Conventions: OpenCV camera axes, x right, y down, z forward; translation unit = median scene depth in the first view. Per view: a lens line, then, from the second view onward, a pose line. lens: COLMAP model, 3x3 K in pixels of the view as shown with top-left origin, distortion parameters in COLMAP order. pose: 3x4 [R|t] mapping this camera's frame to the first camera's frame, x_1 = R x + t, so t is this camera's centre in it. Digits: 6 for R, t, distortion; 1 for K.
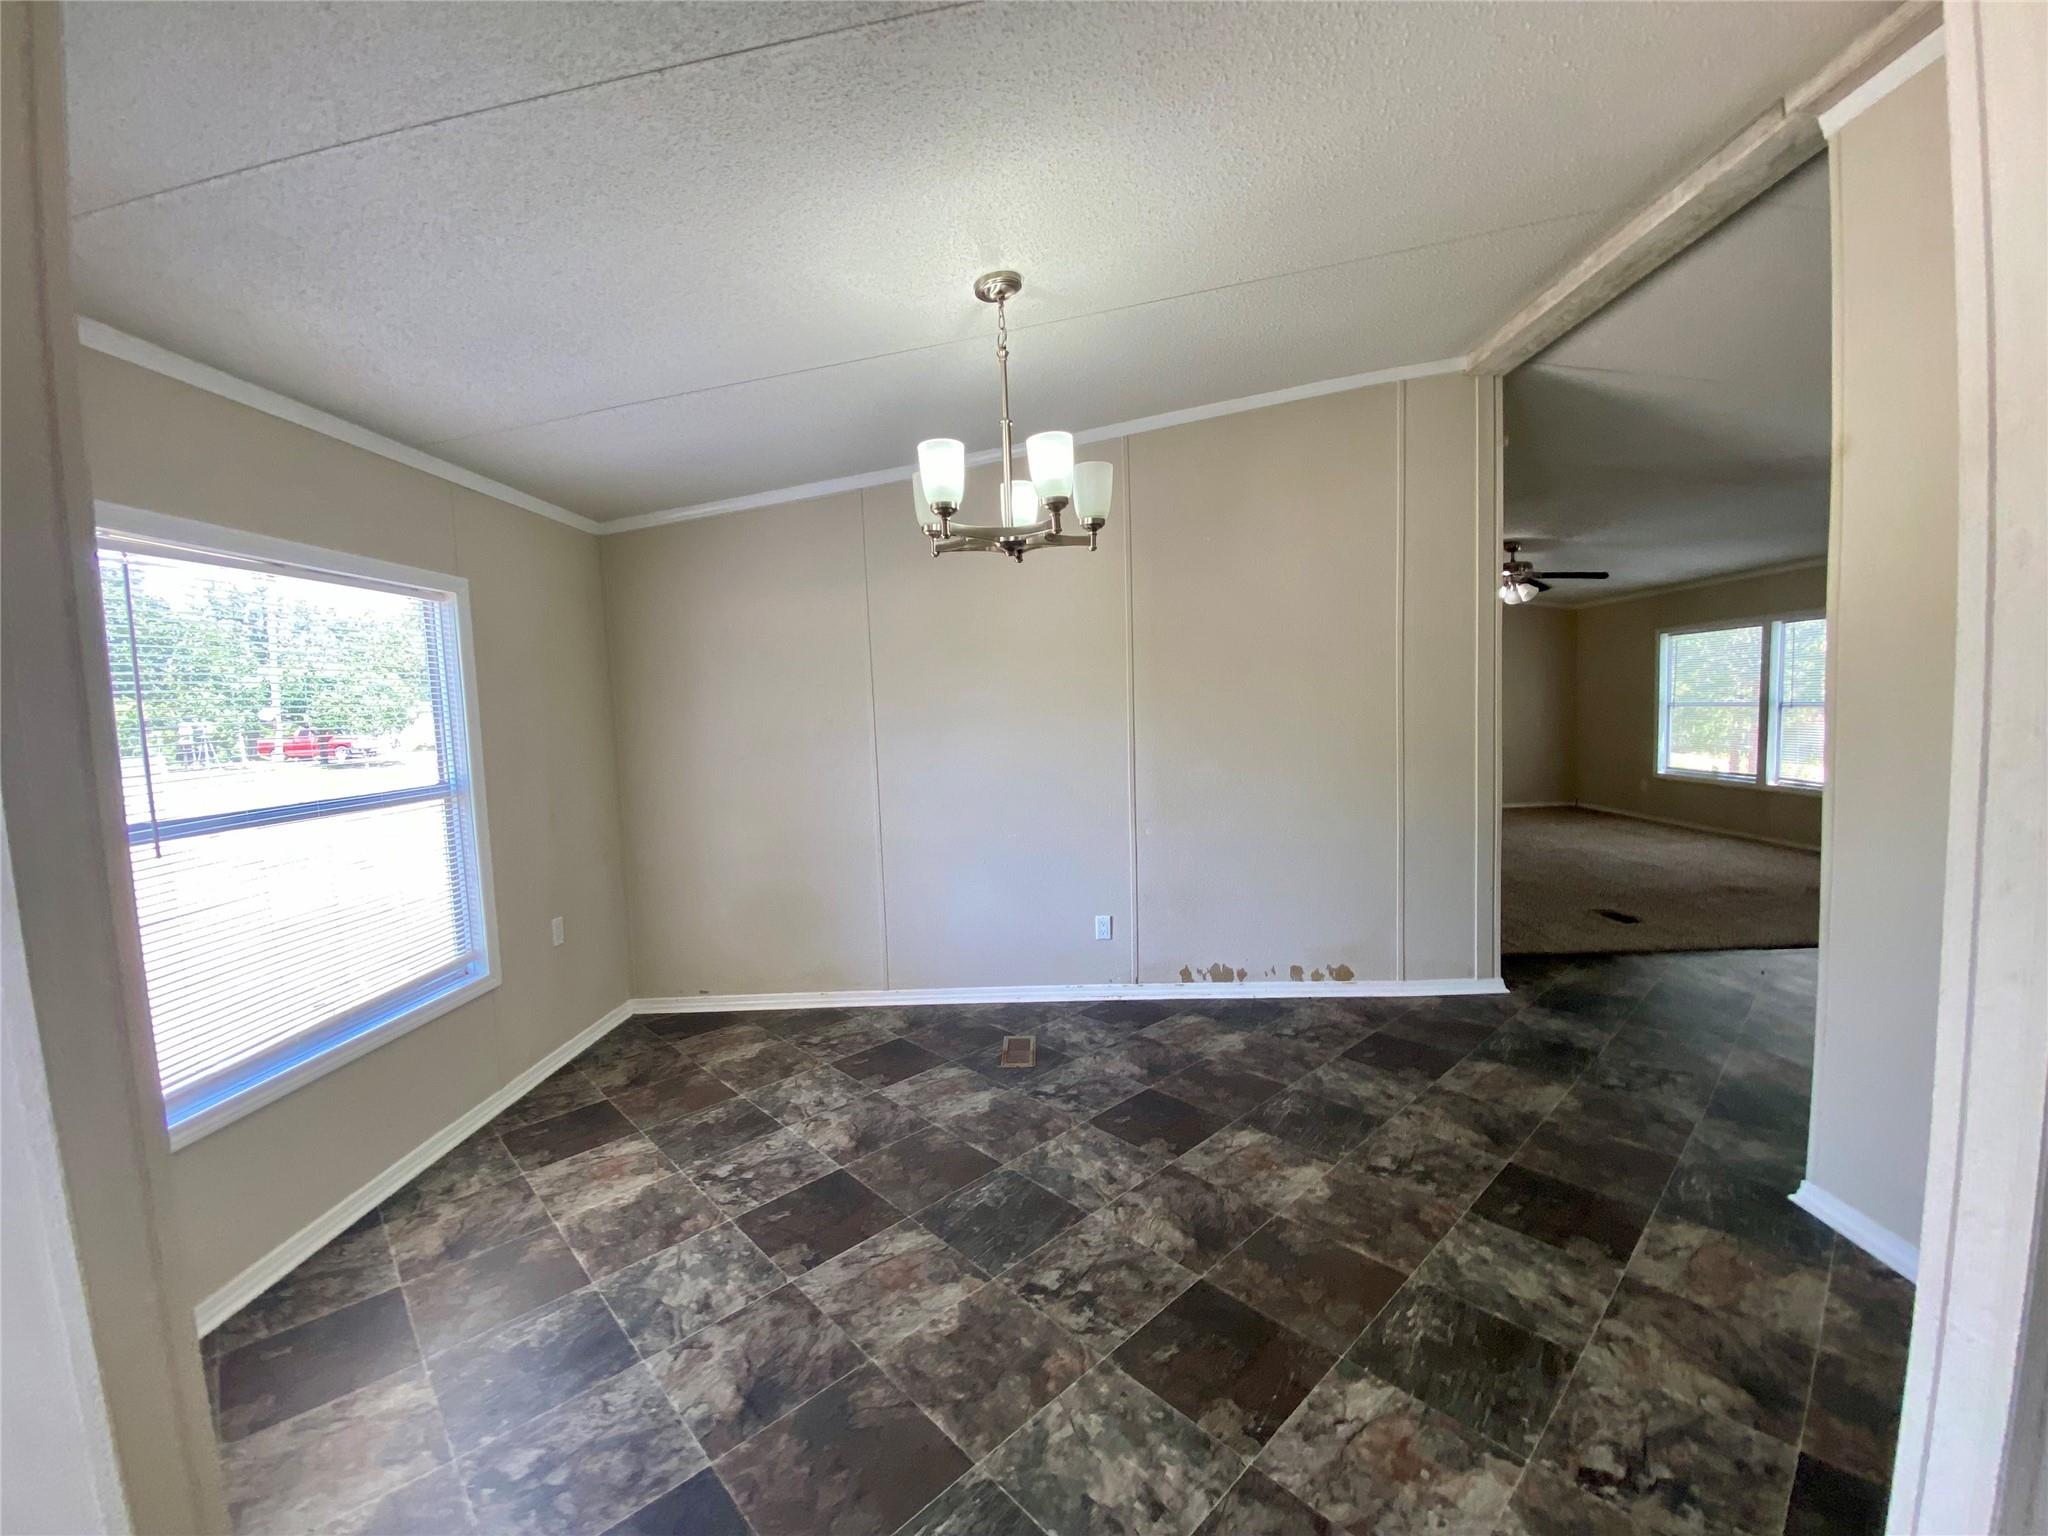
lens RADIAL K [[836.5, 0, 1024.0], [0, 836.5, 768.0], [0, 0, 1]] dist [-0.001861, -0.000279]
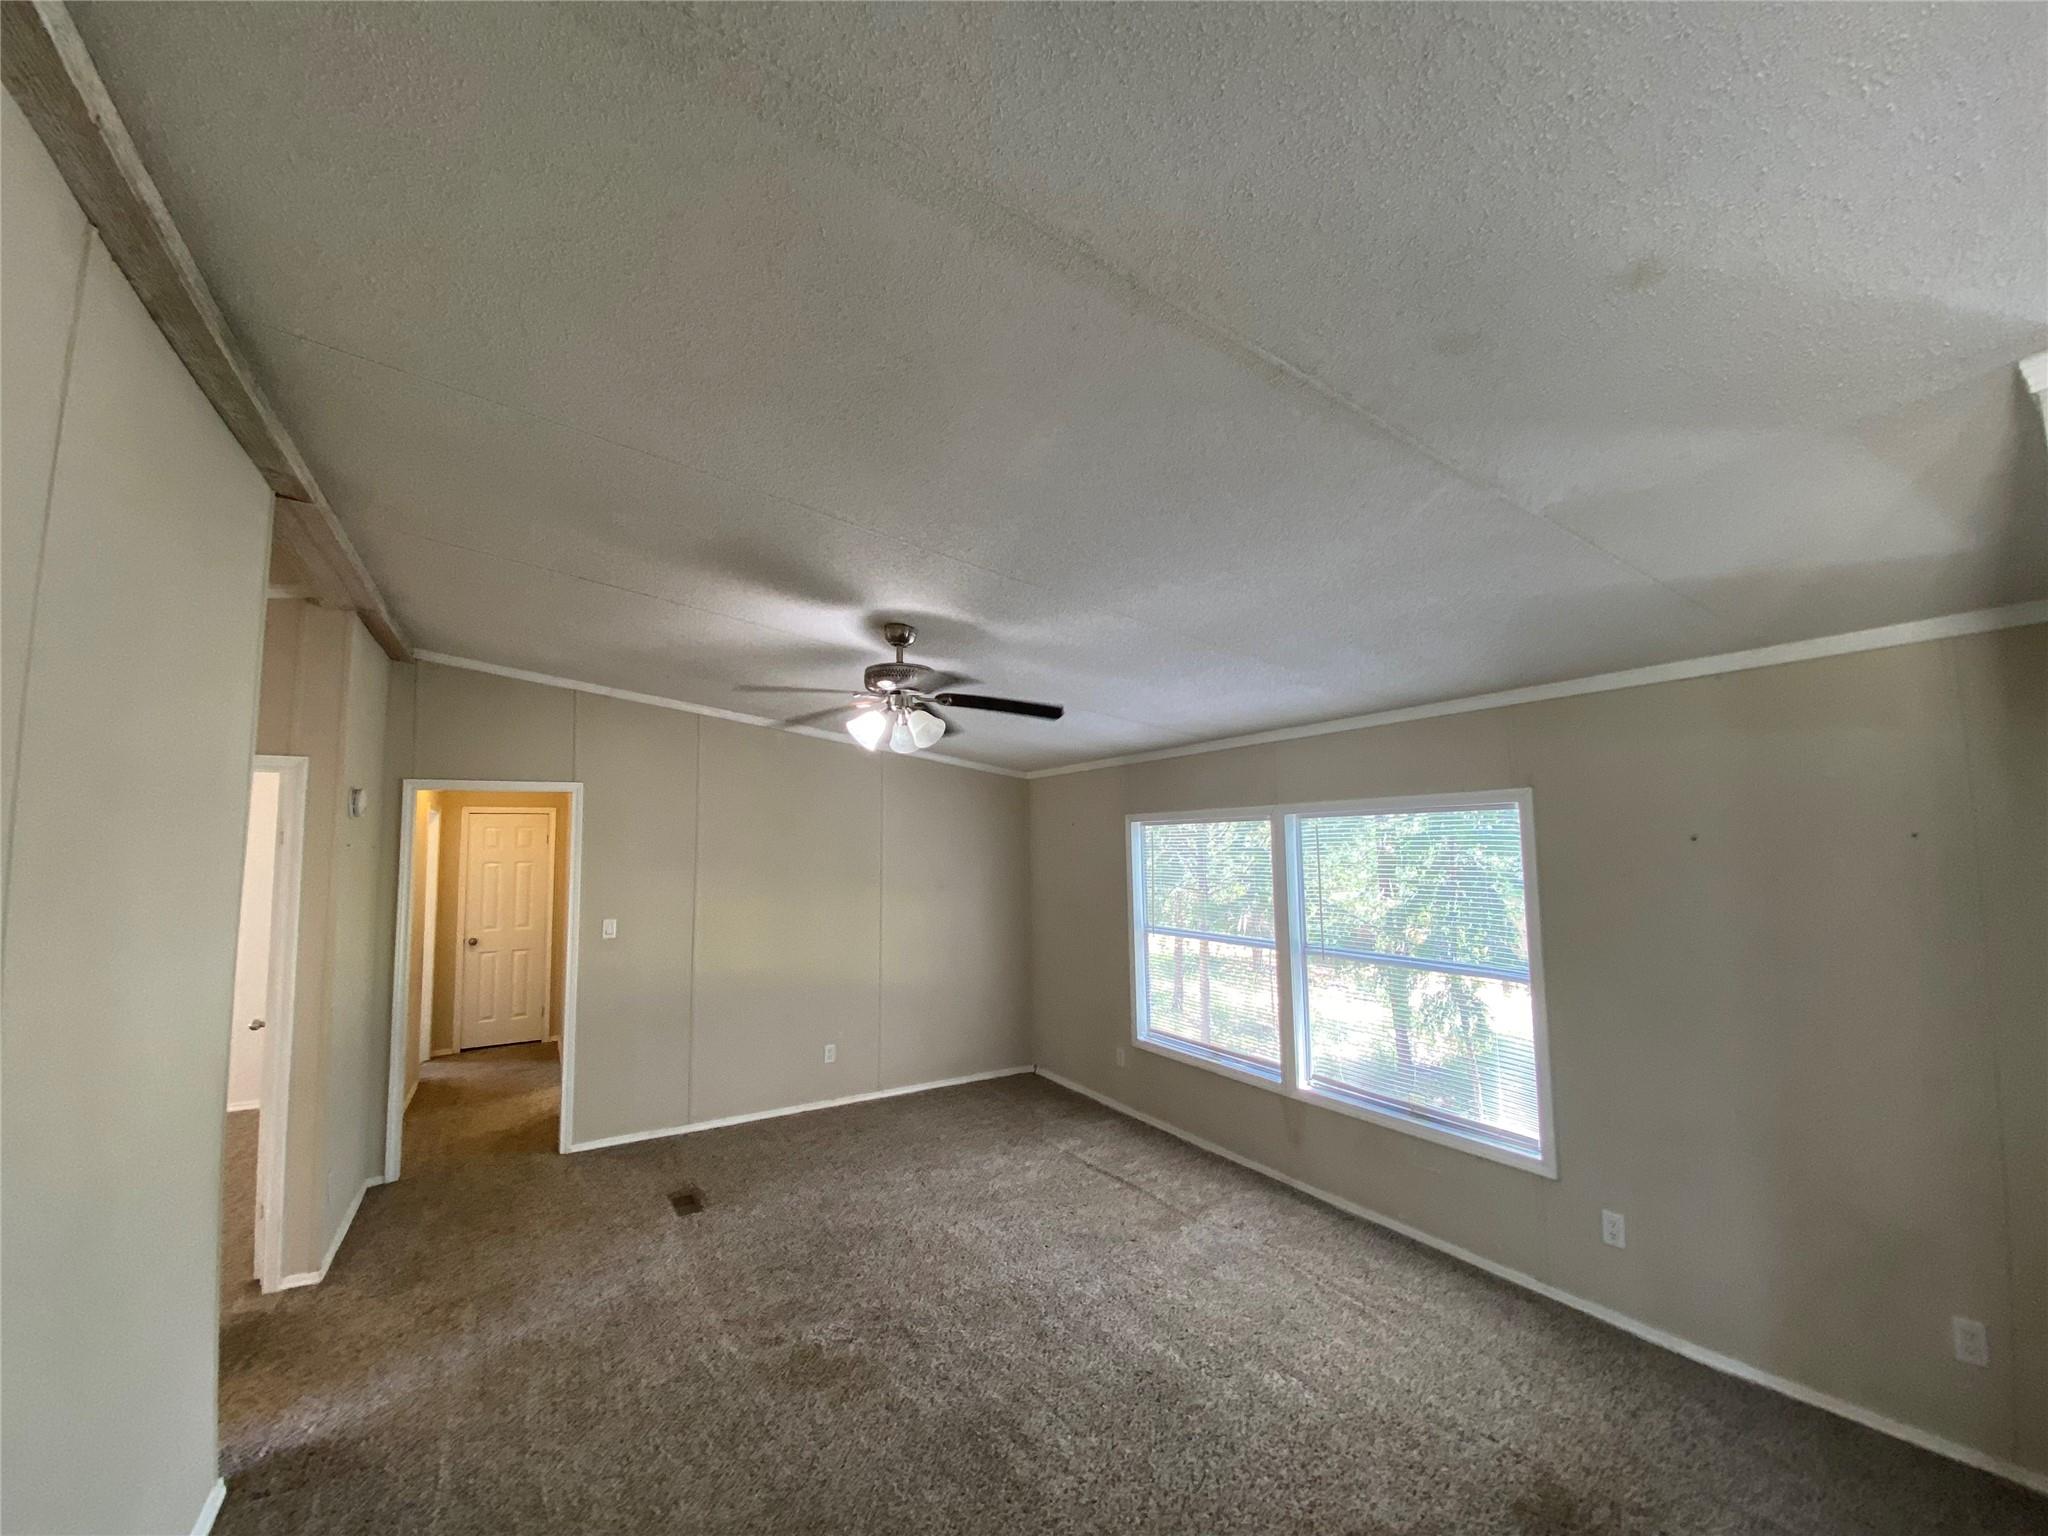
lens RADIAL K [[836.5, 0, 1024.0], [0, 836.5, 768.0], [0, 0, 1]] dist [-0.001861, -0.000279]
pose [[0.847868, 0.075825, 0.524758, 0.336705], [0.021930, 0.983859, -0.177596, -0.085899], [-0.529754, 0.162086, 0.832519, 0.484872]]
